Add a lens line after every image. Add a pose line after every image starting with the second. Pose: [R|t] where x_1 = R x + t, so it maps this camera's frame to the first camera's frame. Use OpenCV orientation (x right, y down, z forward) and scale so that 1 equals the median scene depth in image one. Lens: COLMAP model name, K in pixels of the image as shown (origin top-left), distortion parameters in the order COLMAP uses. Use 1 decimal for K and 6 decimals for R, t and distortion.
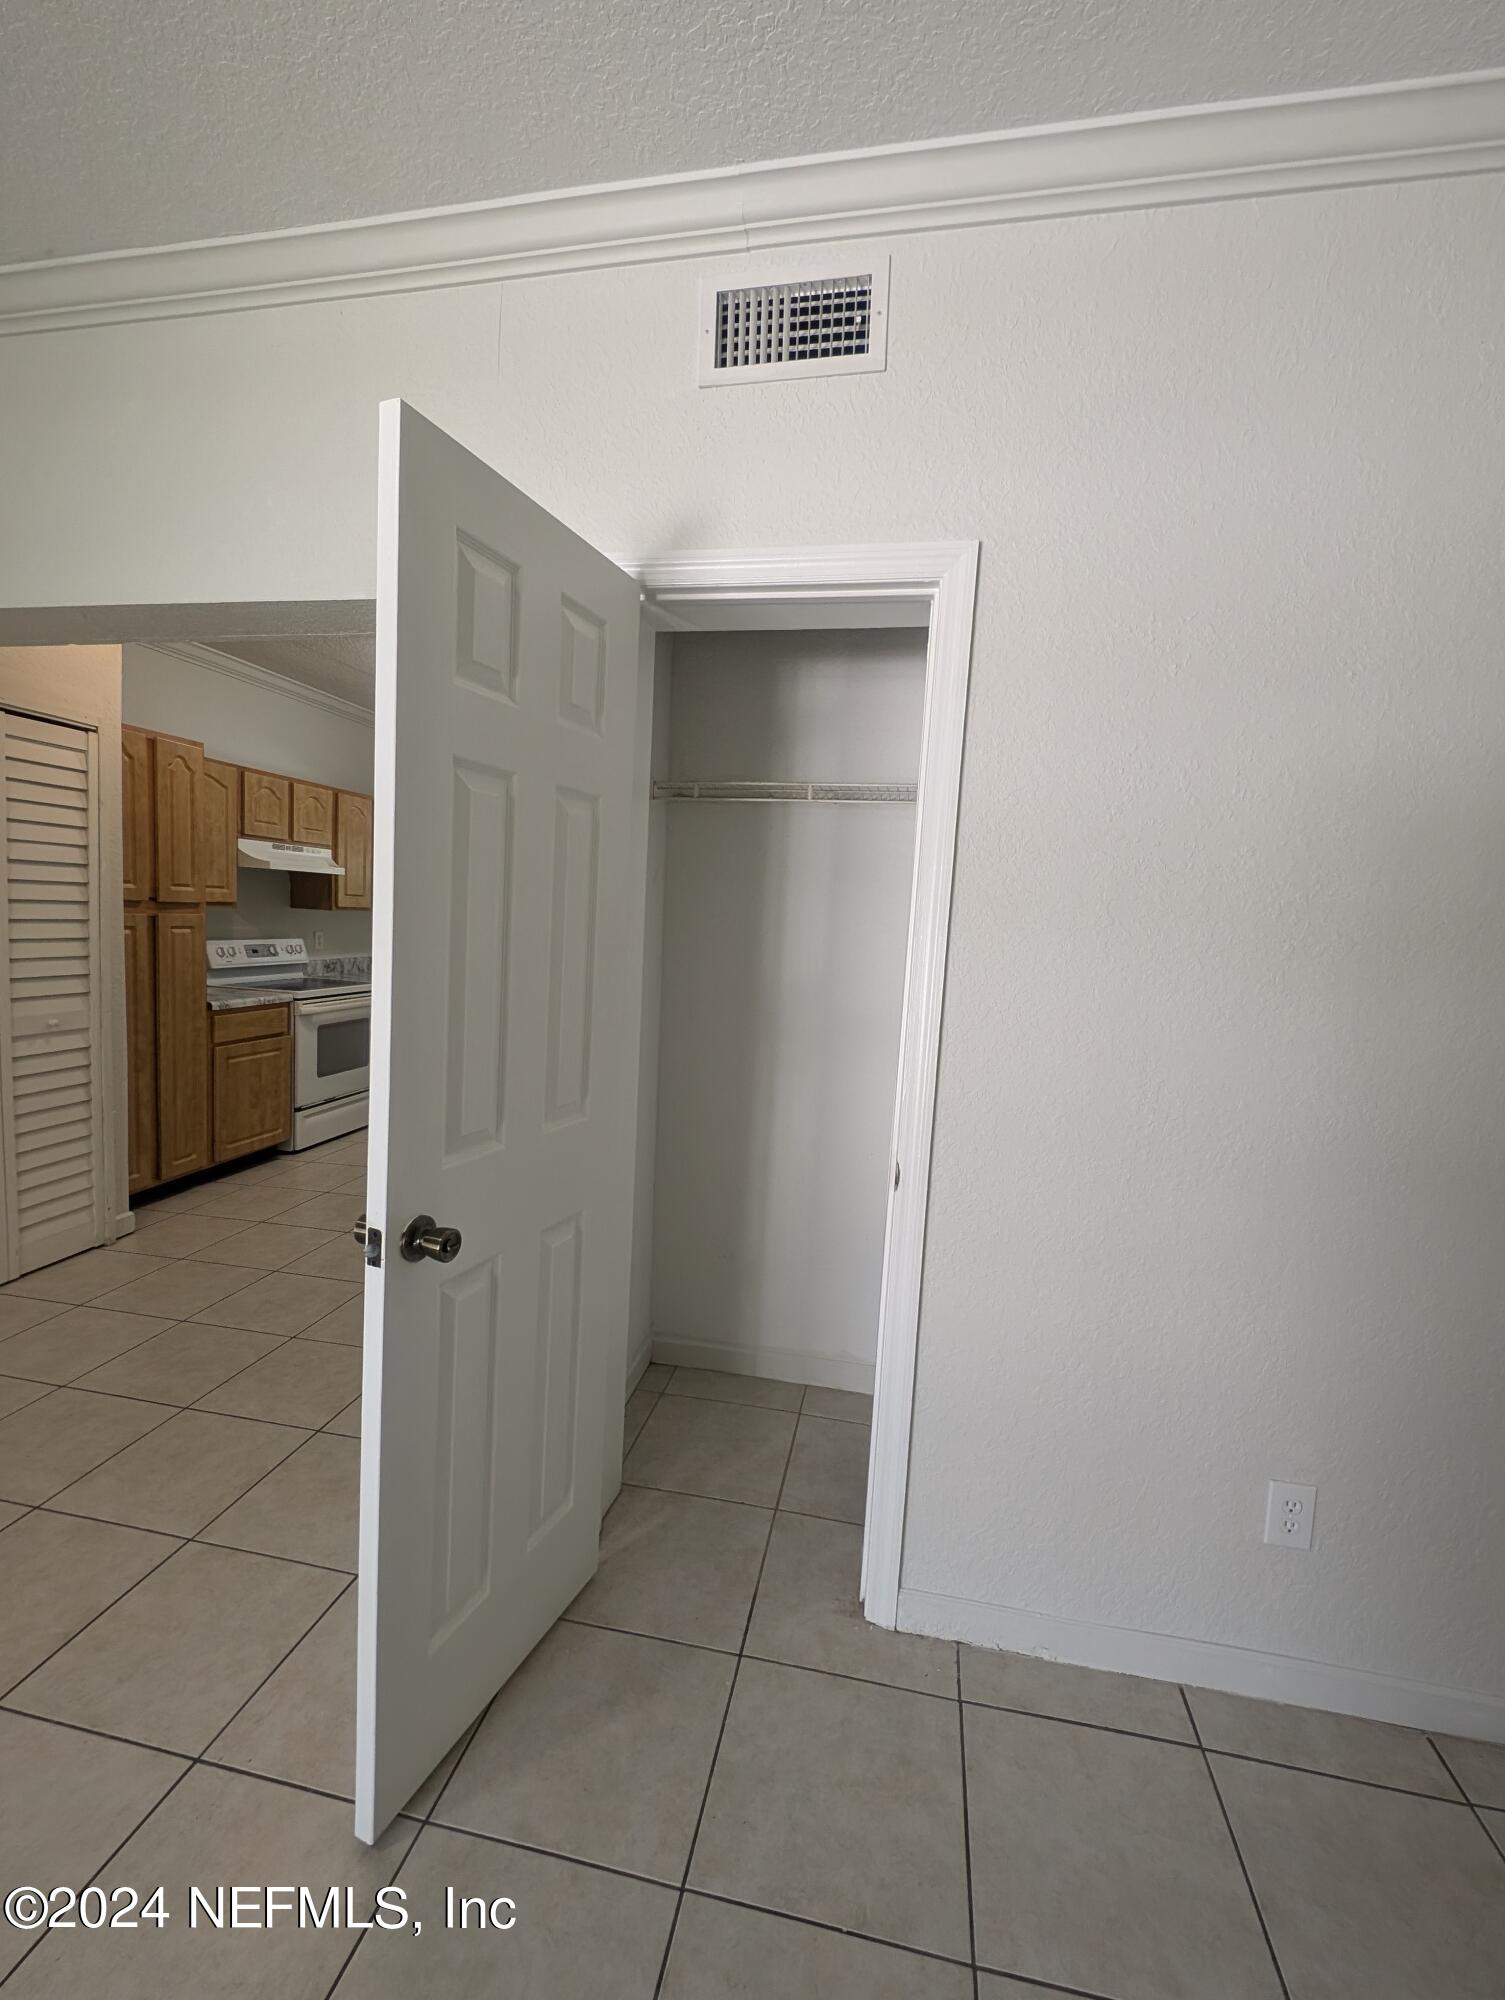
lens RADIAL K [[857.1, 0, 749.9], [0, 857.1, 999.4], [0, 0, 1]] dist [0.003543, -0.002705]
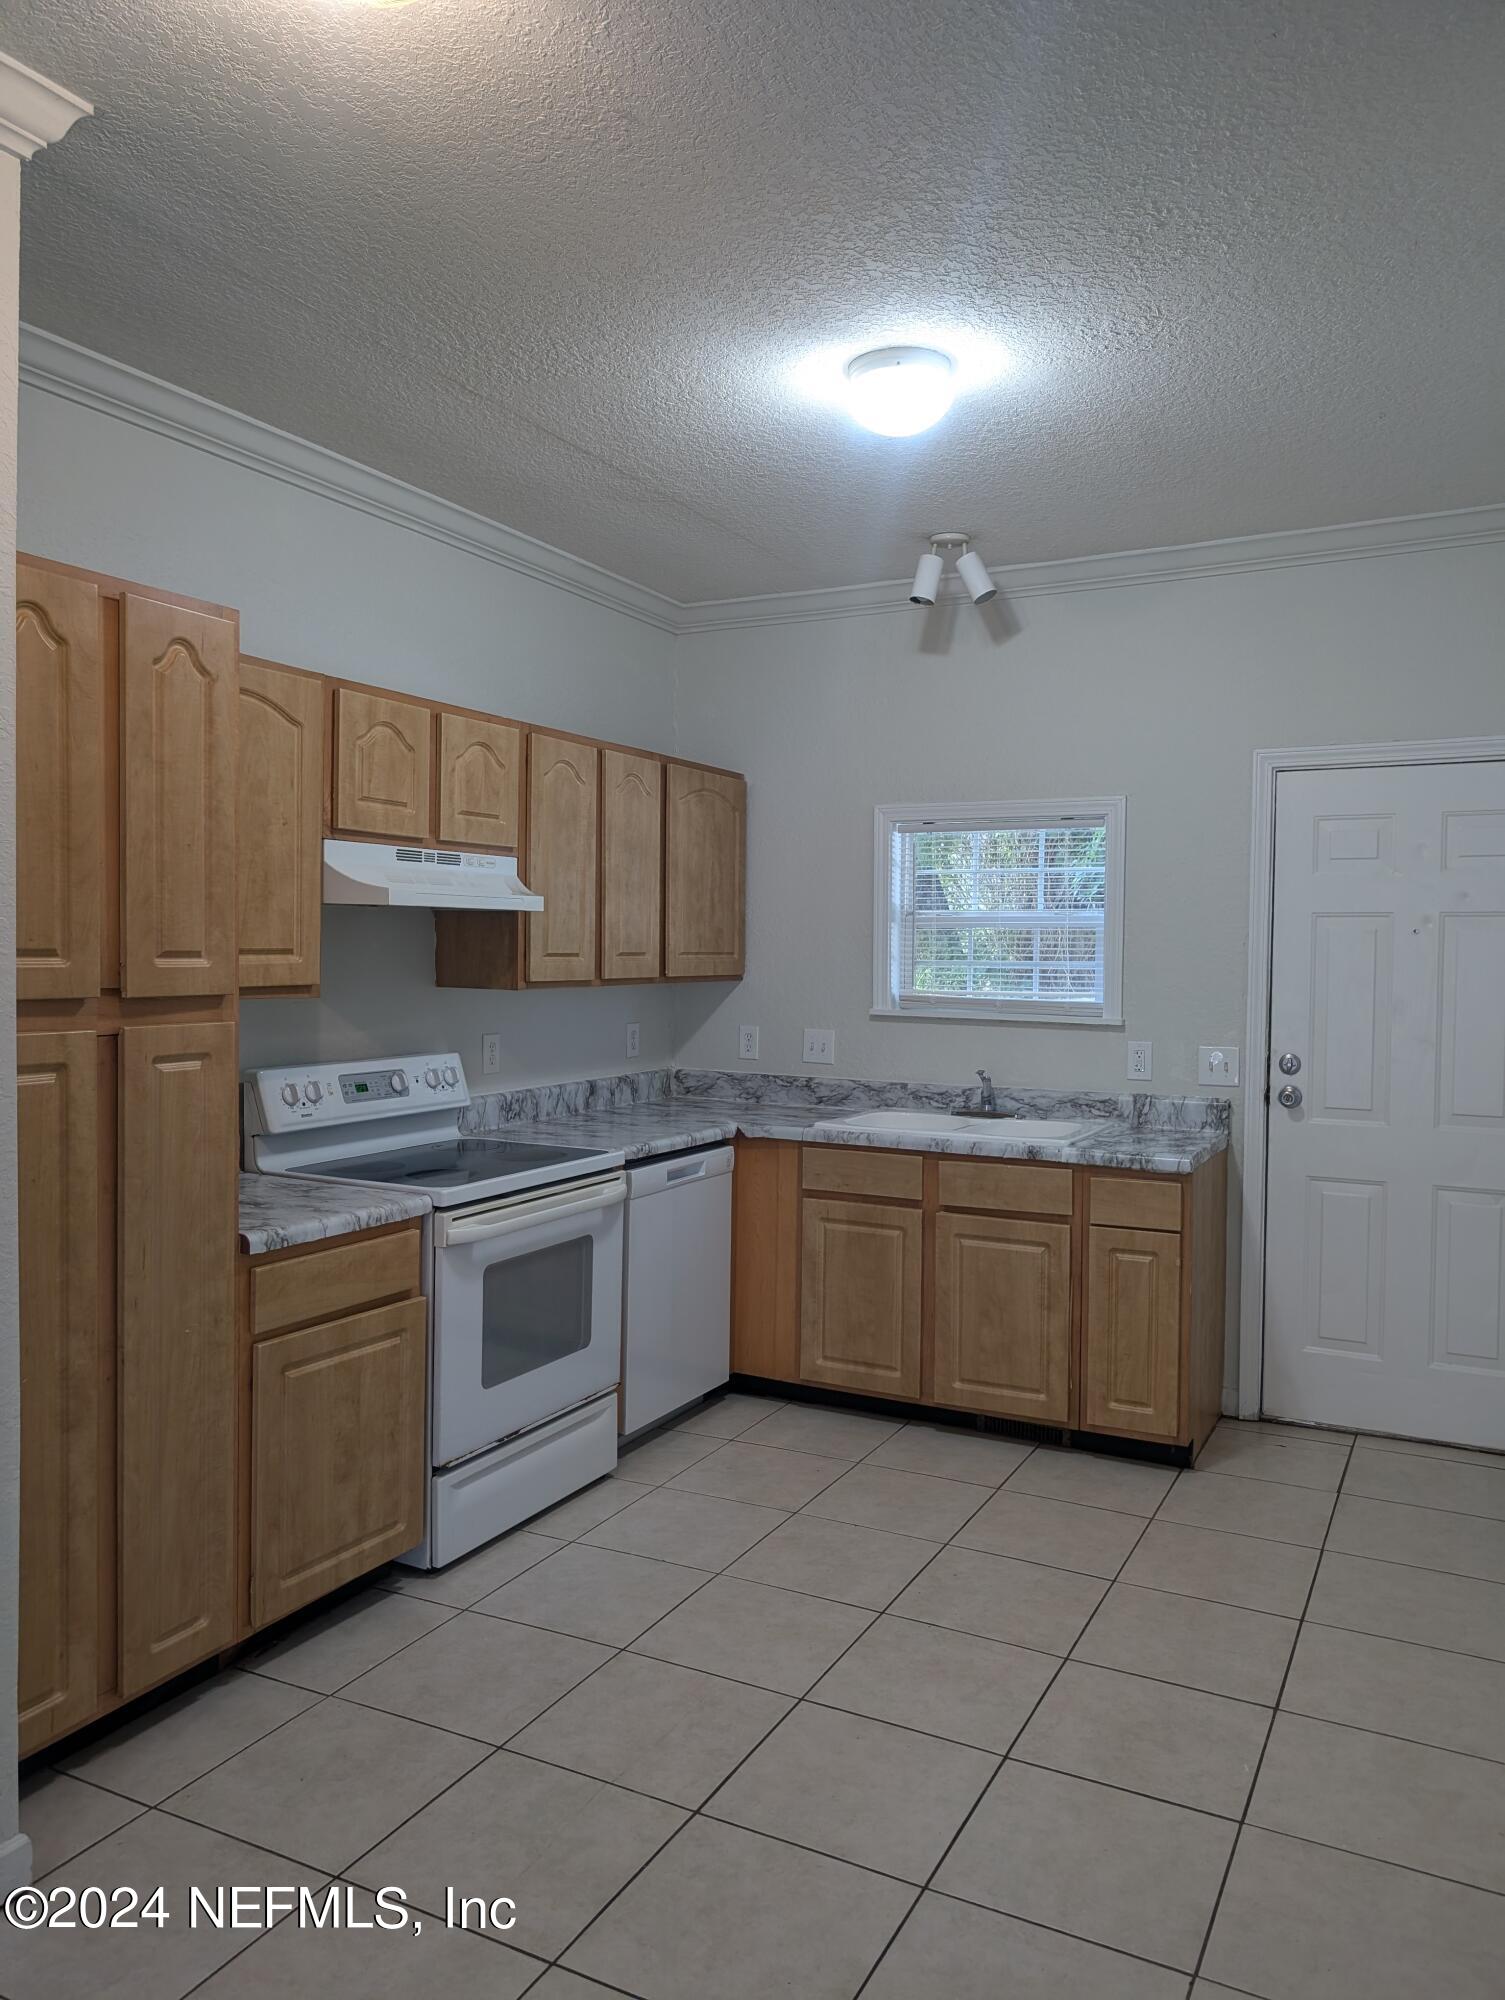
lens RADIAL K [[1440.6, 0, 735.8], [0, 1440.6, 997.3], [0, 0, 1]] dist [0.006599, 0.003027]
pose [[0.954805, -0.026011, -0.296093, -0.199436], [0.004990, 0.997426, -0.071529, -0.059231], [0.297191, 0.066819, 0.952477, 0.407021]]
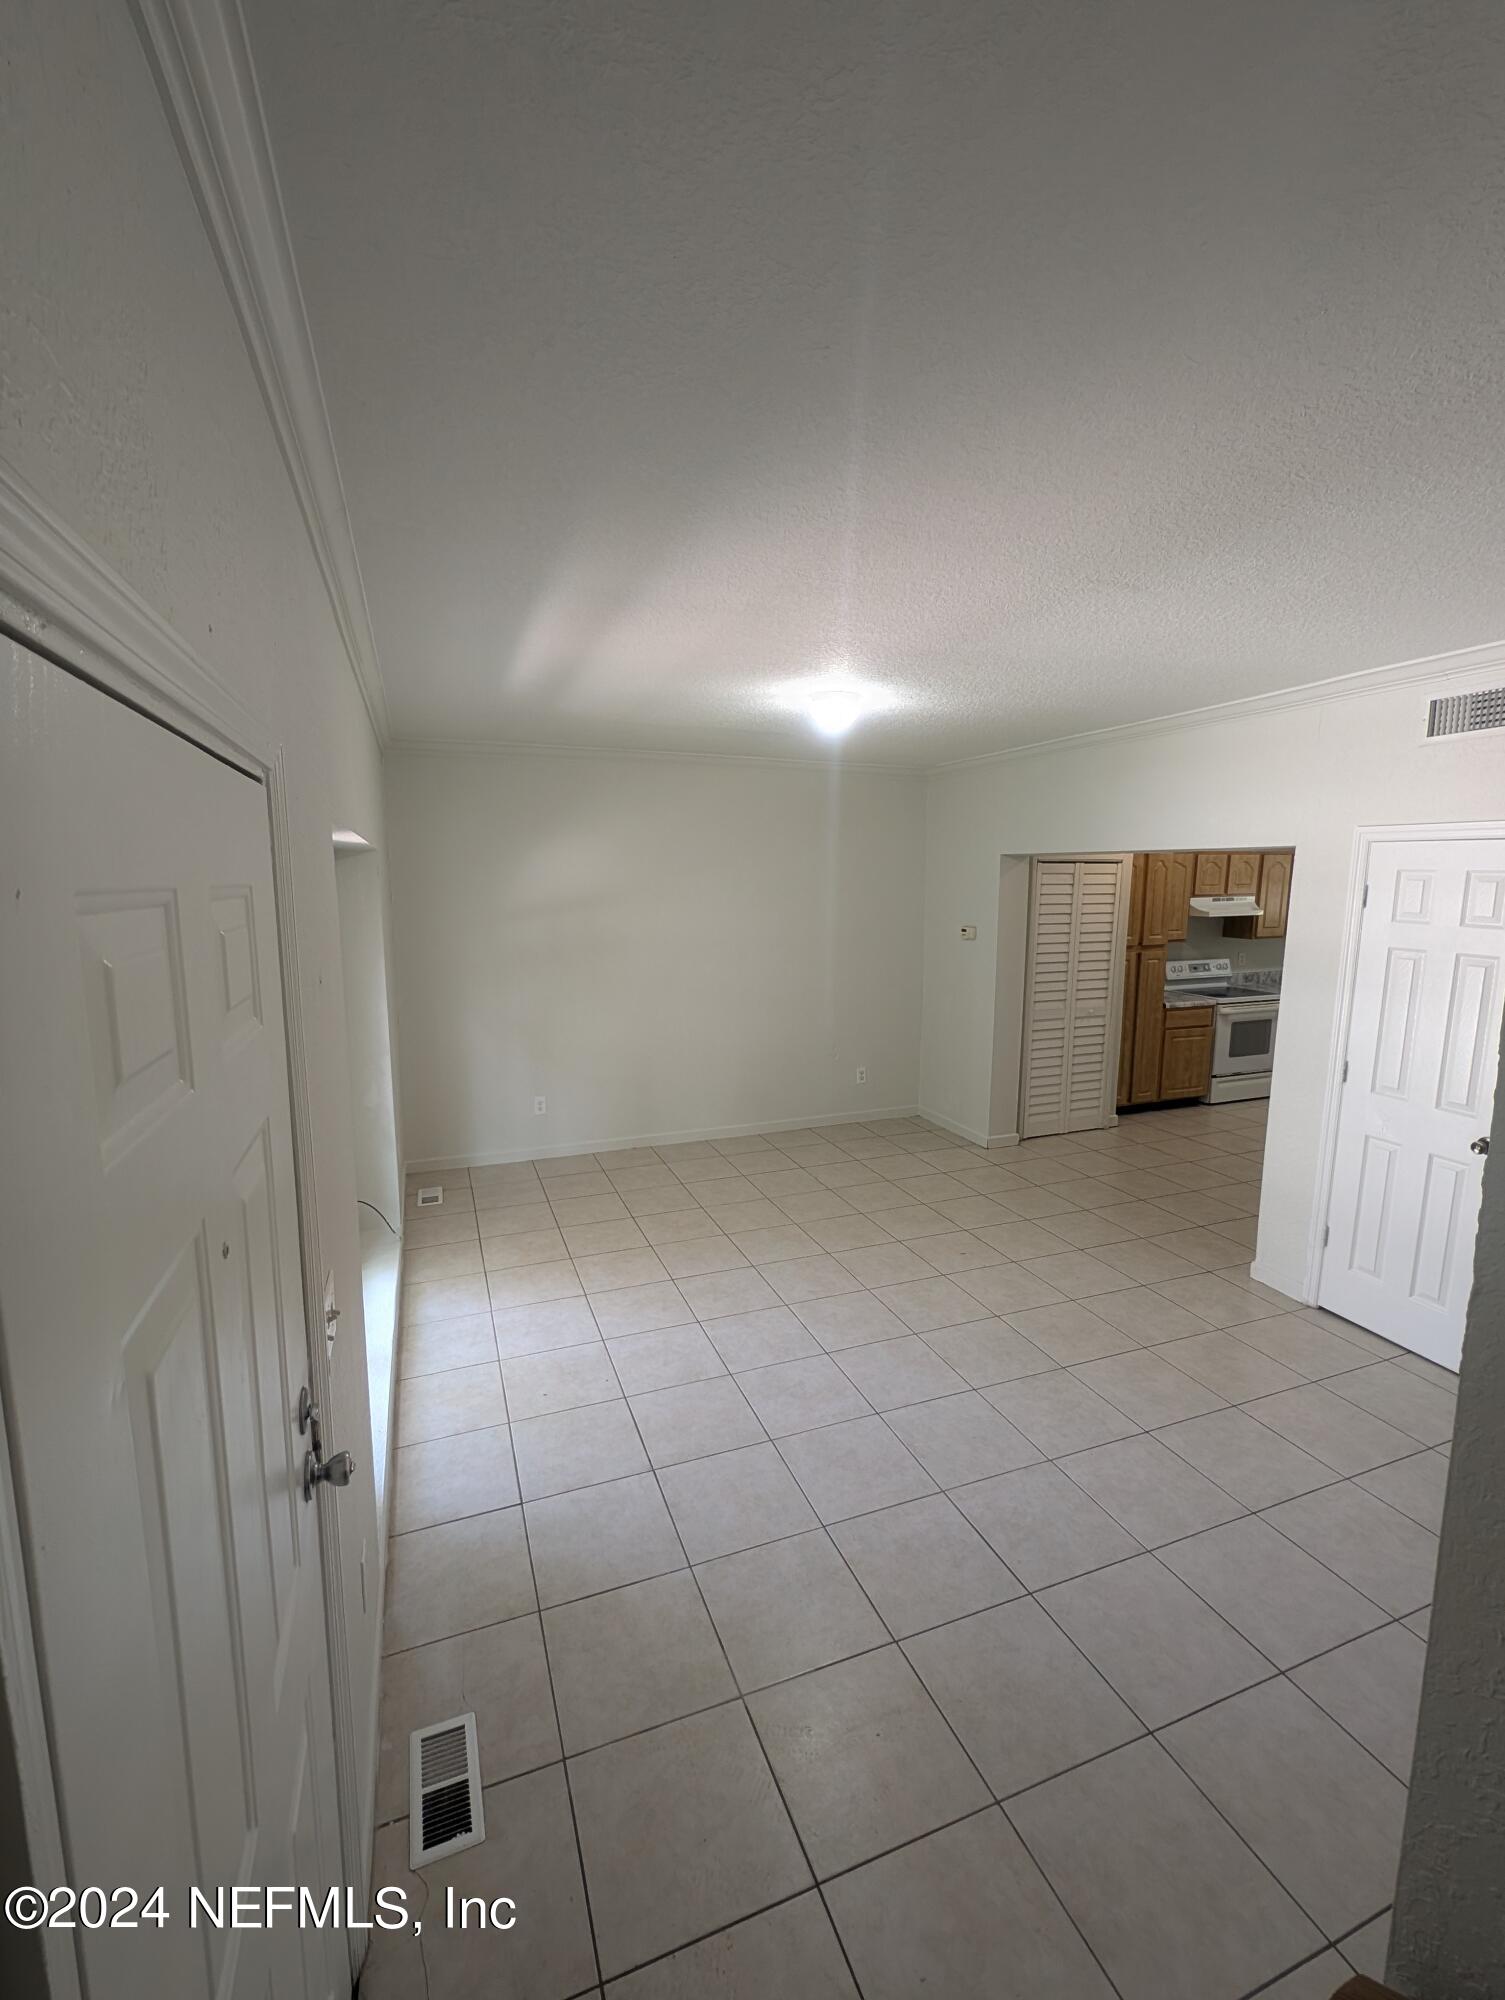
lens RADIAL K [[857.1, 0, 750.6], [0, 857.1, 997.3], [0, 0, 1]] dist [0.003543, -0.002705]
pose [[0.533433, 0.075046, -0.842506, 0.339583], [-0.055769, 0.997009, 0.053498, -0.052095], [0.844002, 0.018449, 0.536023, -0.566353]]
